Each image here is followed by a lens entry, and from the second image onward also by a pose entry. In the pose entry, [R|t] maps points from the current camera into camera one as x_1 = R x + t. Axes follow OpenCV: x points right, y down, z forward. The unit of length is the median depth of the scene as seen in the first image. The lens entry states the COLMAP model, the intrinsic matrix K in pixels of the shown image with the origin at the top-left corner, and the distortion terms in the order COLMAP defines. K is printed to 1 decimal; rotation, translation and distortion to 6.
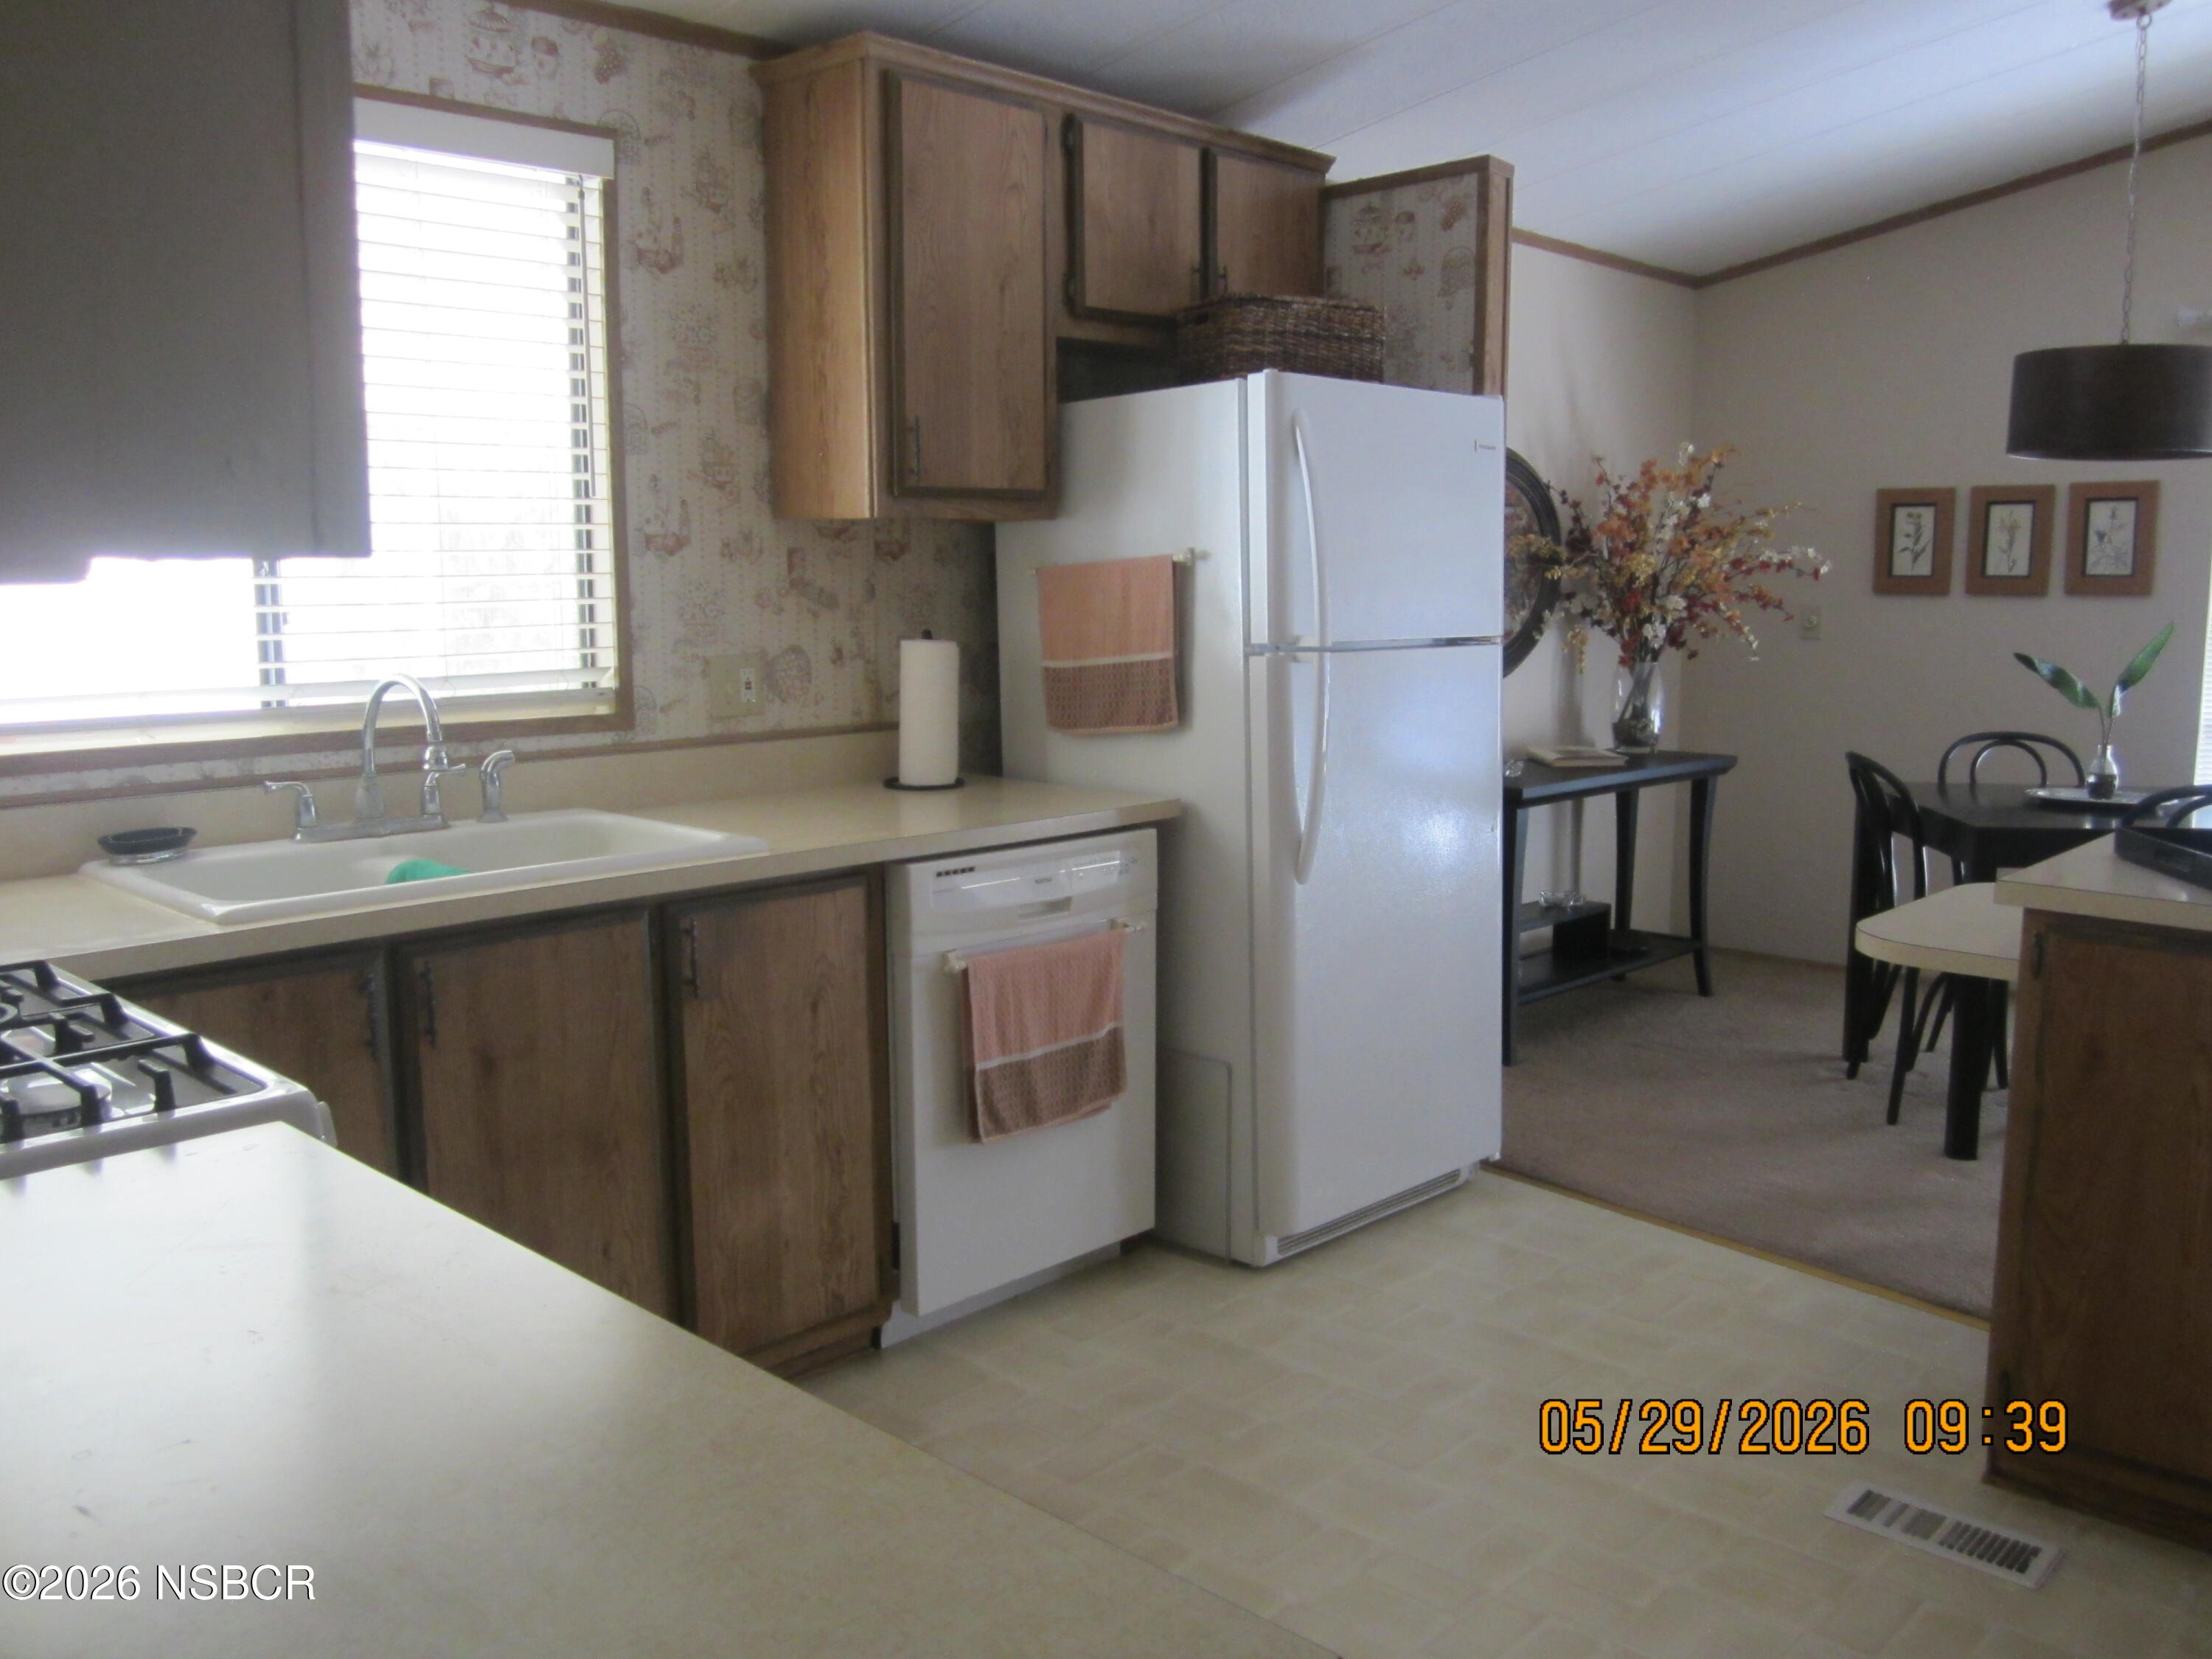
lens RADIAL K [[1808.7, 0, 1106.0], [0, 1808.7, 829.5], [0, 0, 1]] dist [-0.002307, -0.002075]
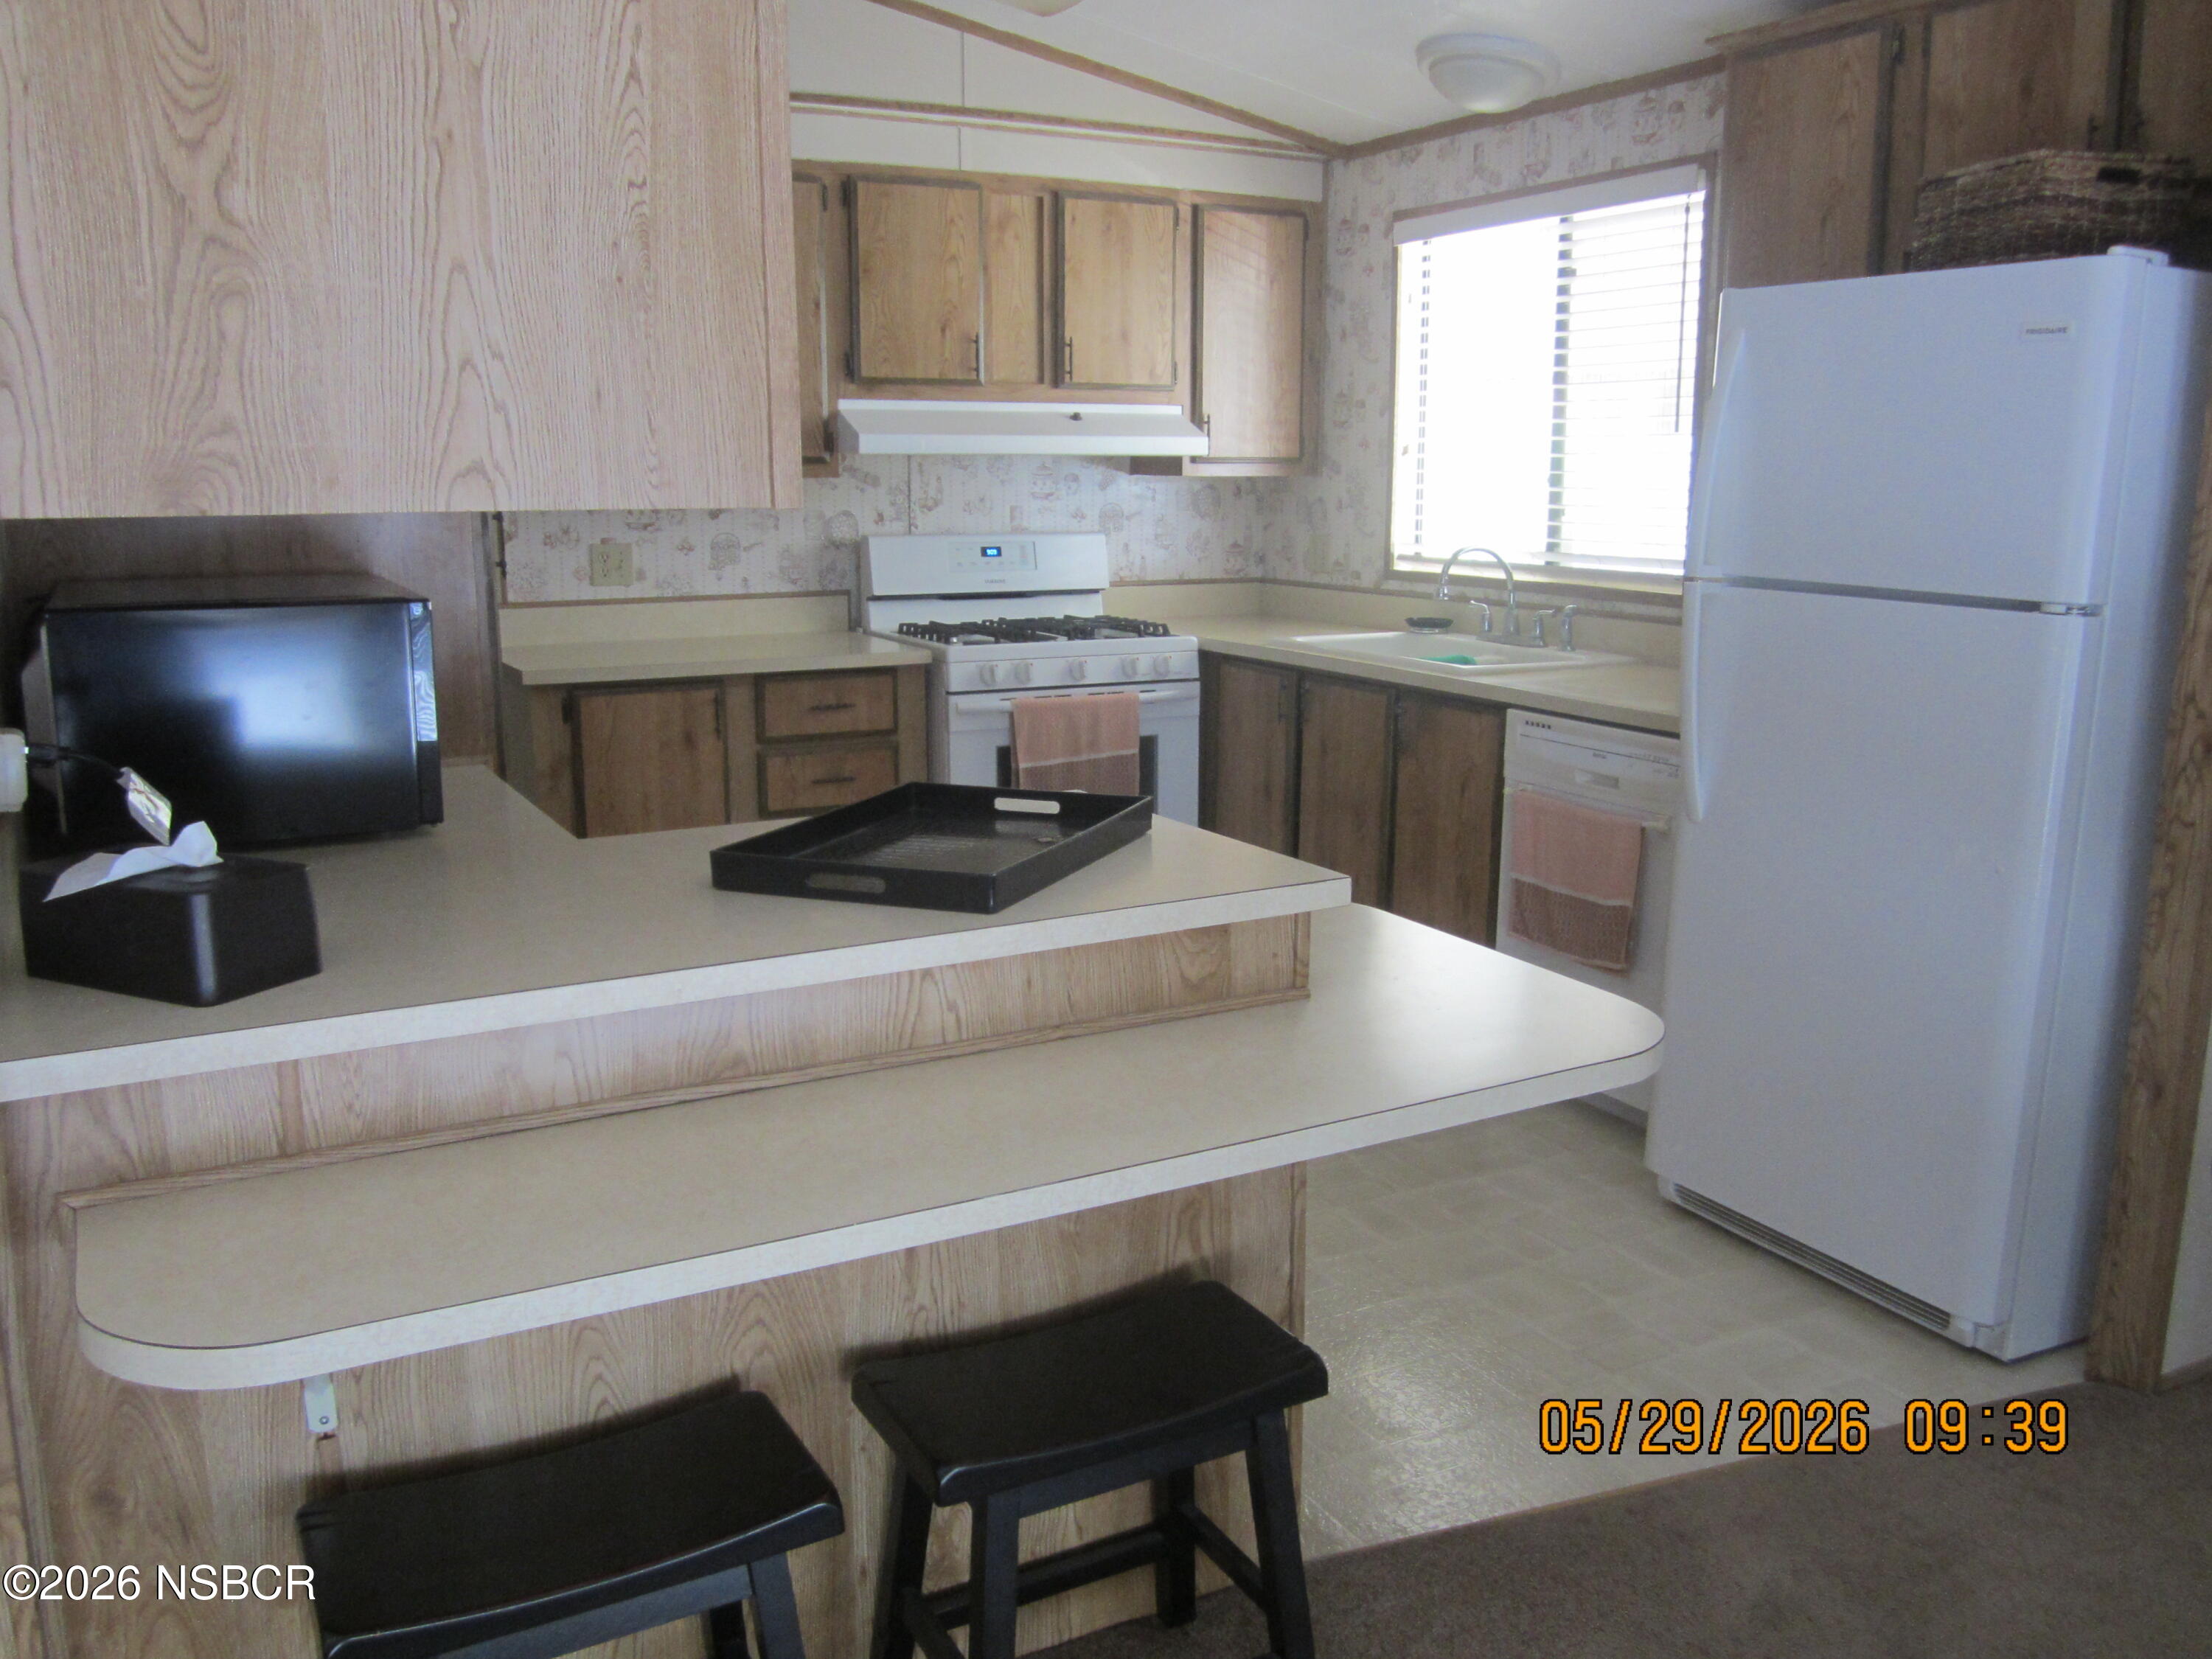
lens RADIAL K [[1793.6, 0, 1106.0], [0, 1793.6, 829.5], [0, 0, 1]] dist [-0.029067, 0.001077]
pose [[-0.296747, 0.194778, -0.934881, 1.241828], [-0.137757, 0.960007, 0.243739, -0.177989], [0.944968, 0.201116, -0.258048, 1.077524]]
